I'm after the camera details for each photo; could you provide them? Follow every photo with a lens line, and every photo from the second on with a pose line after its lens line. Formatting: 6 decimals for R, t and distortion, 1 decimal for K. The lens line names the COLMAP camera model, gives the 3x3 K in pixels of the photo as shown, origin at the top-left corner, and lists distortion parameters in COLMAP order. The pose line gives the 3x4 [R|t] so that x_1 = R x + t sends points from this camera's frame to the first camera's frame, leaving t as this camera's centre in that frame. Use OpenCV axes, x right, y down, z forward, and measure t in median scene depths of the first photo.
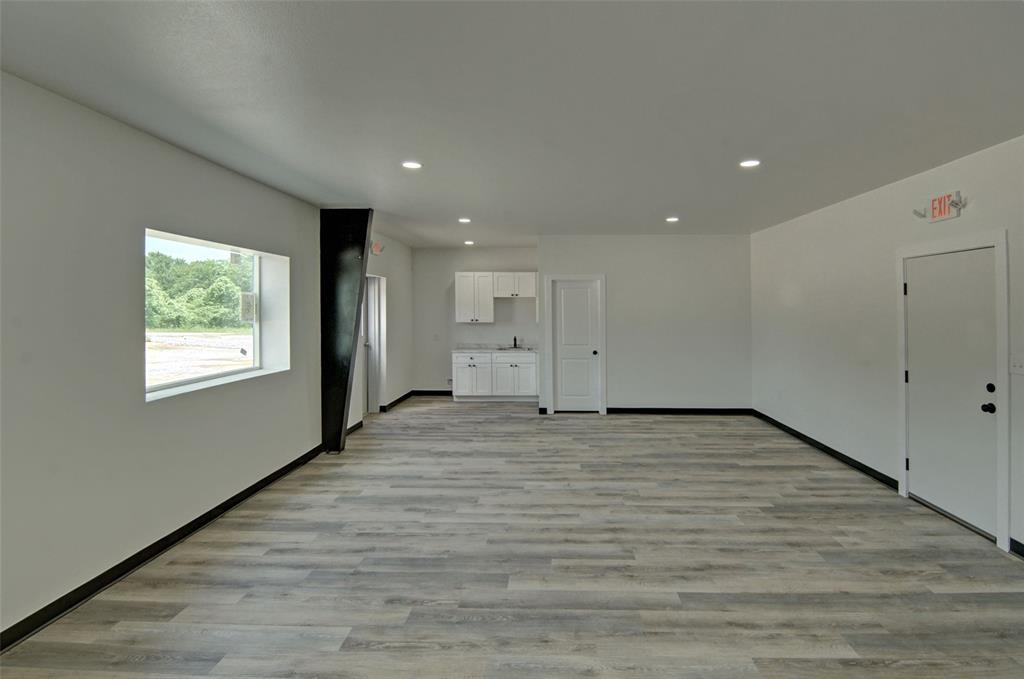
lens RADIAL K [[481.8, 0, 514.0], [0, 481.8, 318.5], [0, 0, 1]] dist [-0.001259, -0.000211]
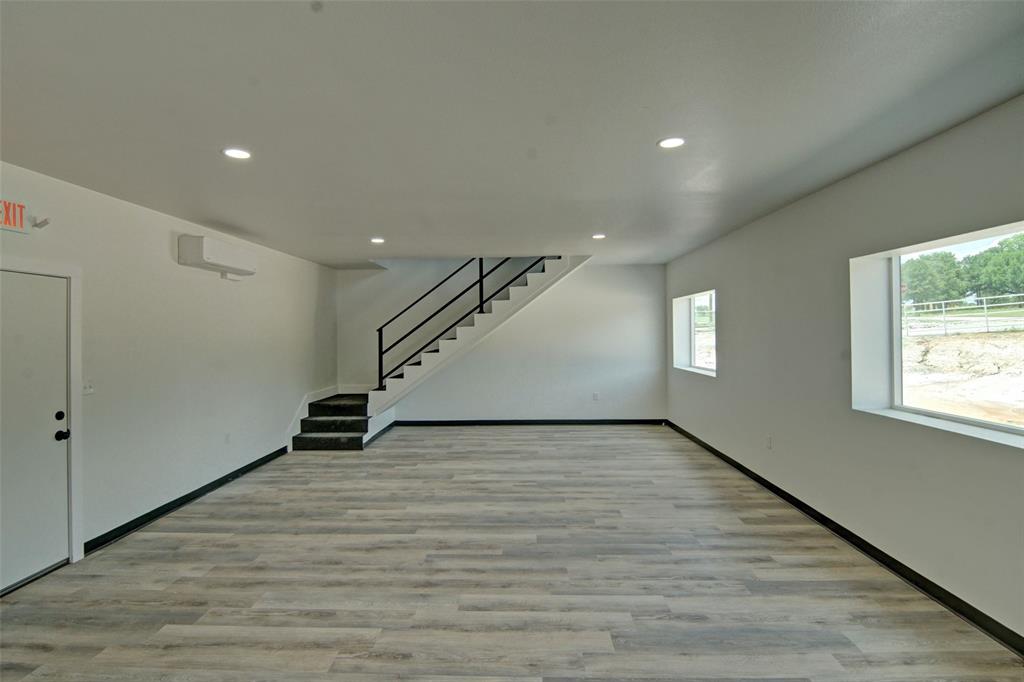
lens RADIAL K [[481.8, 0, 514.0], [0, 481.8, 320.0], [0, 0, 1]] dist [-0.001259, -0.000211]
pose [[-0.998479, 0.010856, -0.054045, 0.099476], [0.011128, 0.999927, -0.004722, -0.035676], [0.053990, -0.005317, -0.998527, 2.016846]]
